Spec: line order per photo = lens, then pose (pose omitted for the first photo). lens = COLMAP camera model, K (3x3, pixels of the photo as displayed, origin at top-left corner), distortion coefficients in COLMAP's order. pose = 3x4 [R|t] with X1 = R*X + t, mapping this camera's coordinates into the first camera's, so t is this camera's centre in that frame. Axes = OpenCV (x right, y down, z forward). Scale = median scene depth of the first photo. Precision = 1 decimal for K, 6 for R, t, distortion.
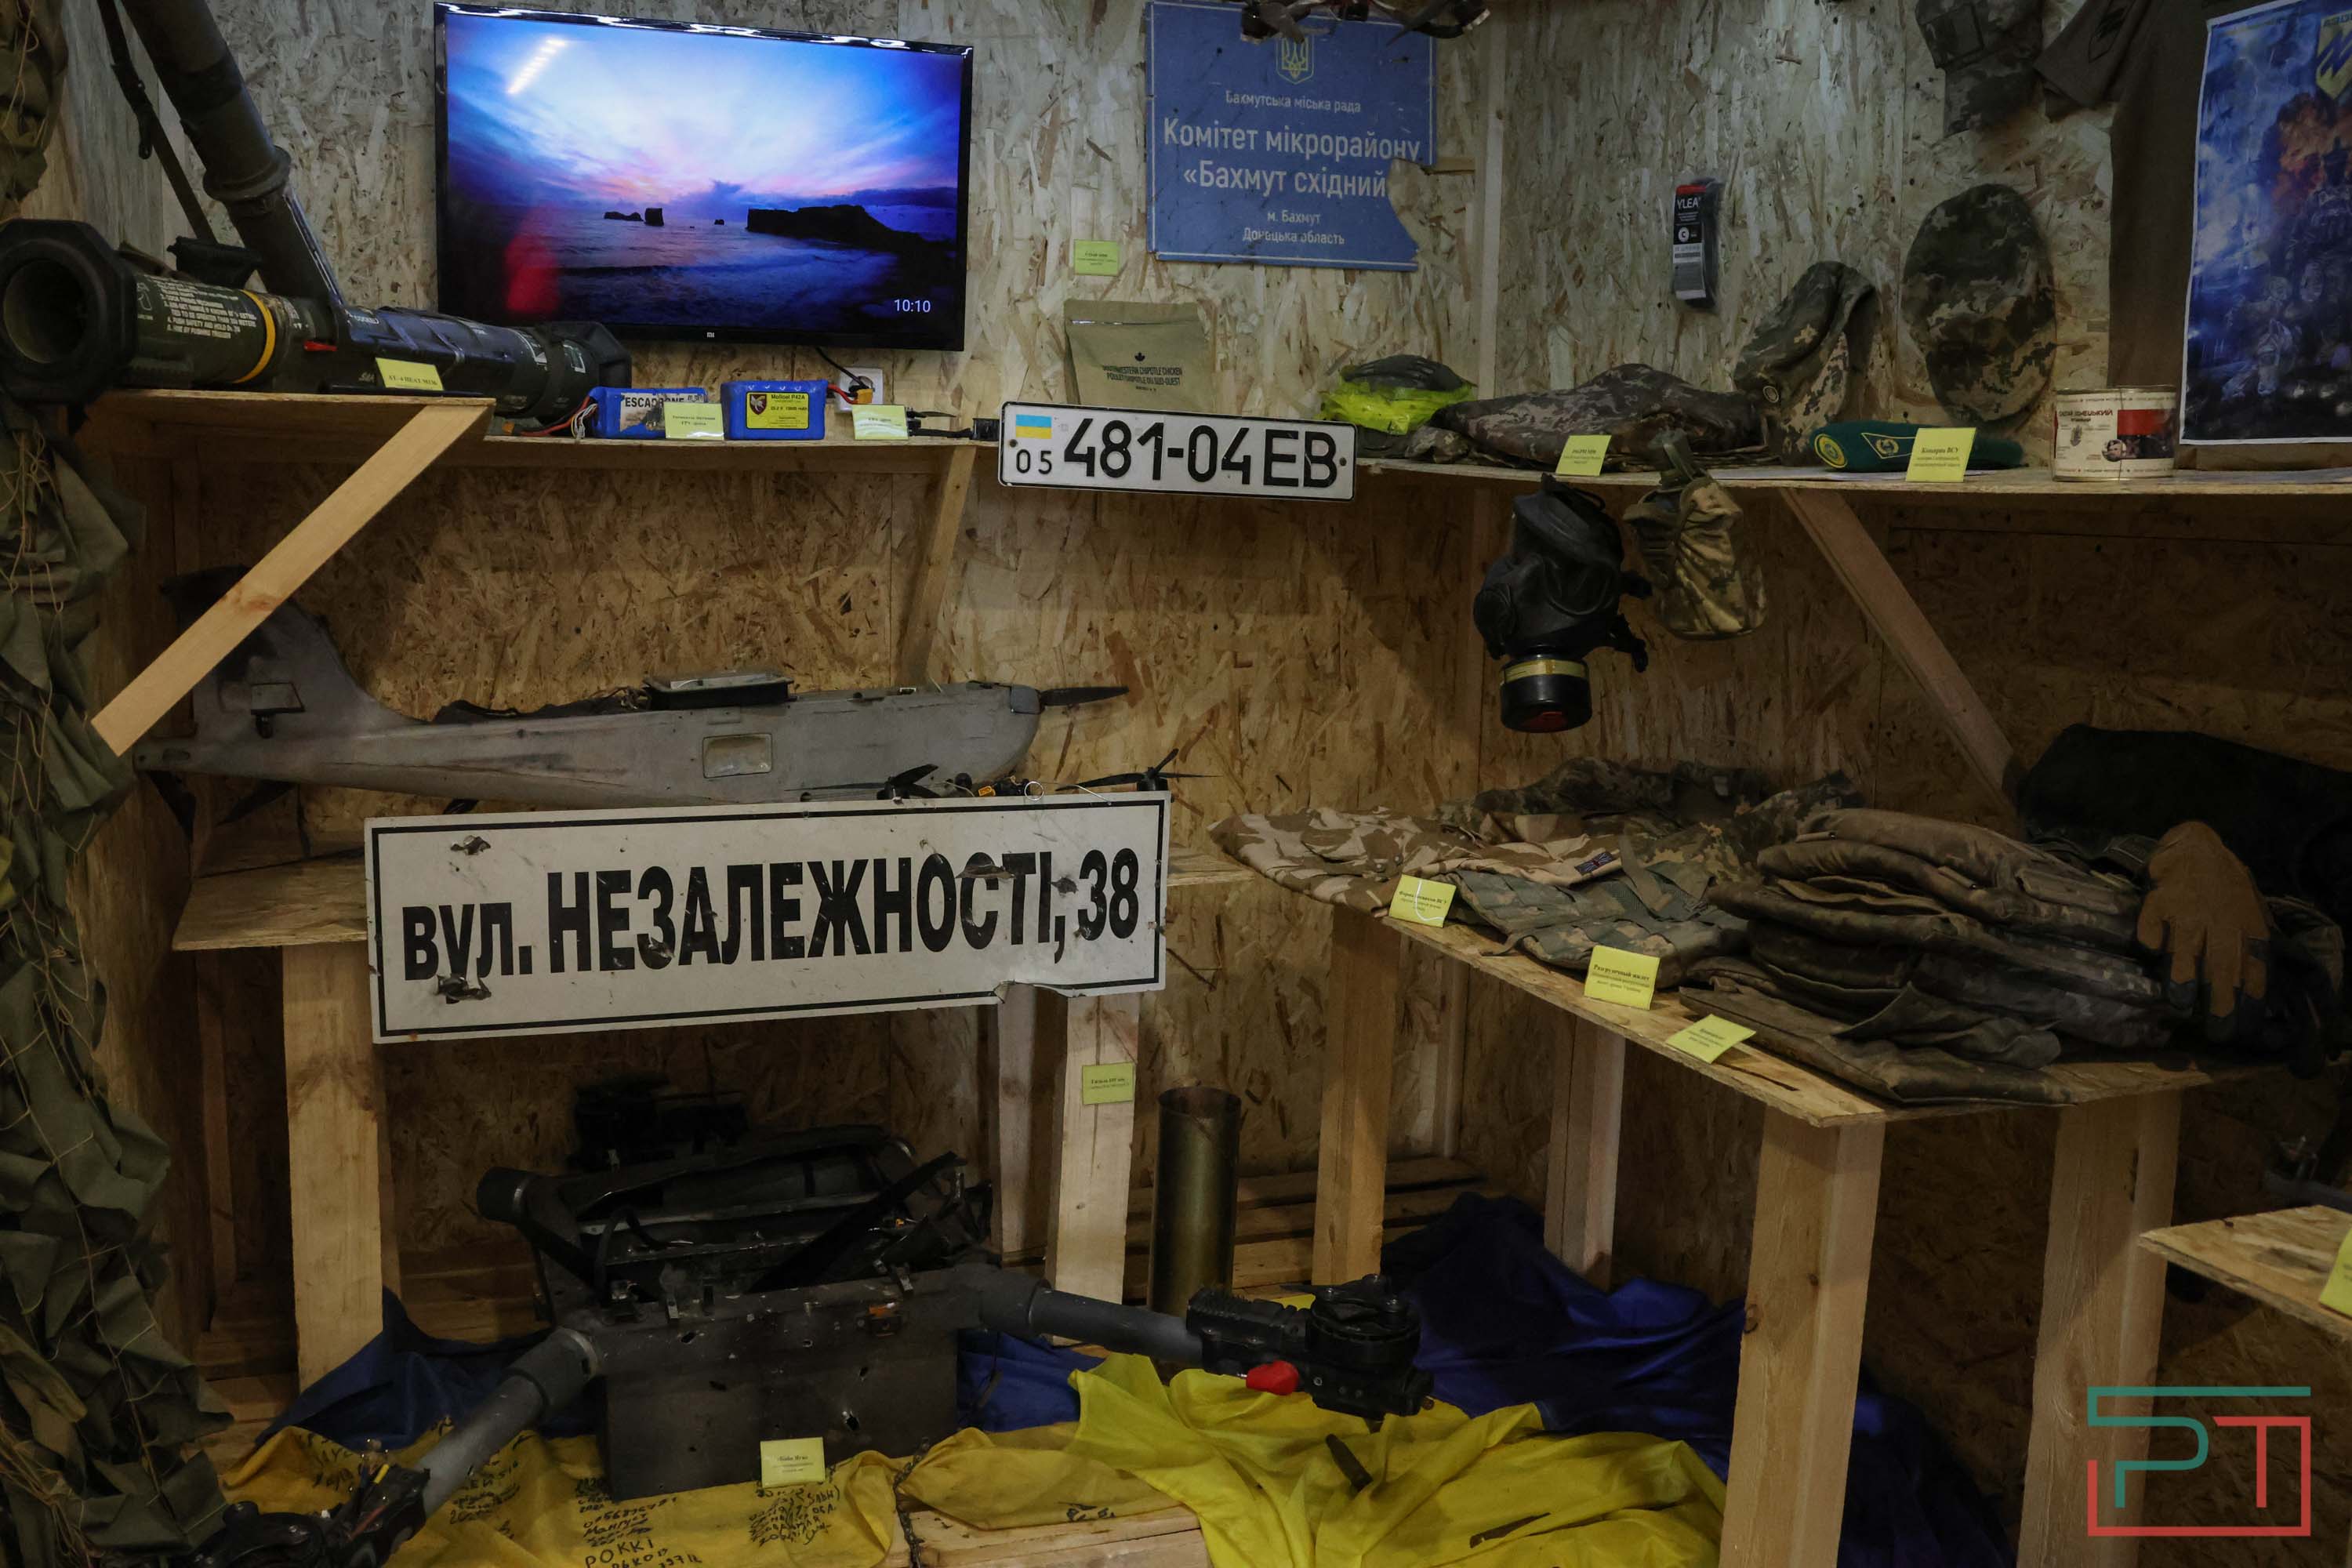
lens RADIAL K [[1983.5, 0, 1171.2], [0, 1983.5, 784.5], [0, 0, 1]] dist [-0.111415, 0.010203]
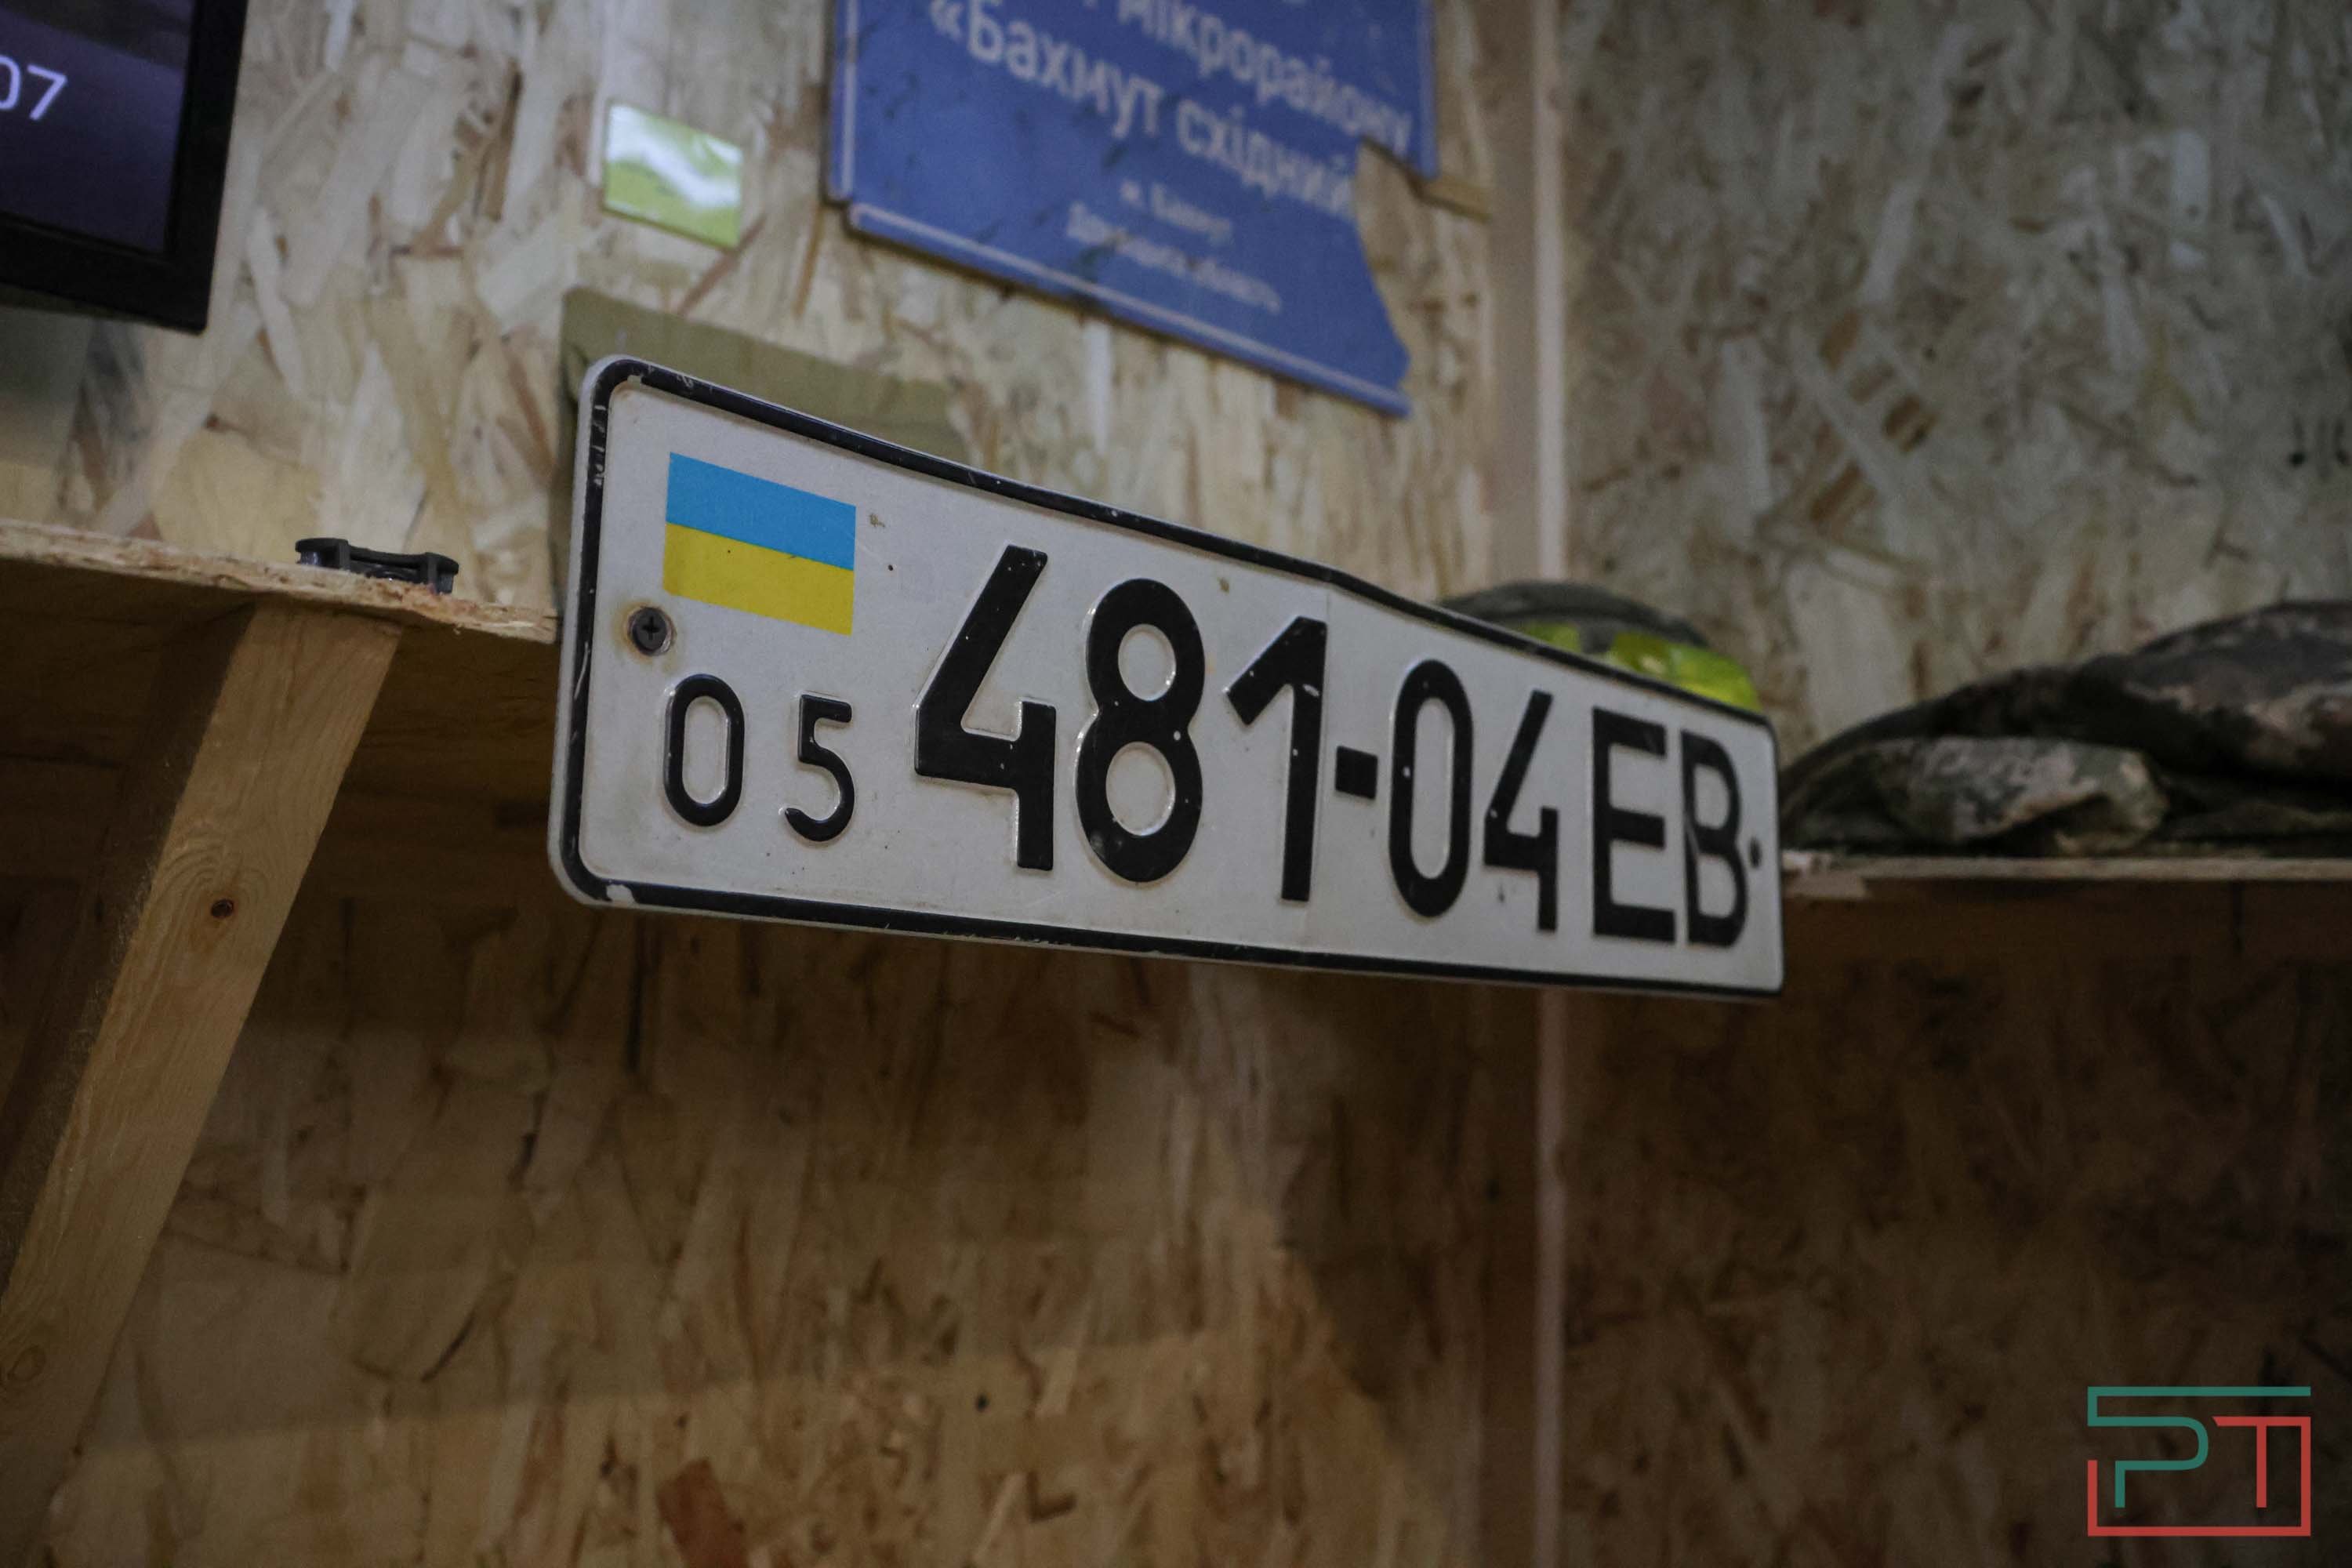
lens RADIAL K [[1983.5, 0, 1177.3], [0, 1983.5, 778.7], [0, 0, 1]] dist [-0.111415, 0.010203]
pose [[0.899756, 0.045013, 0.434066, -0.092588], [0.063854, 0.970381, -0.232989, -0.105590], [-0.431697, 0.237350, 0.870231, 0.728139]]
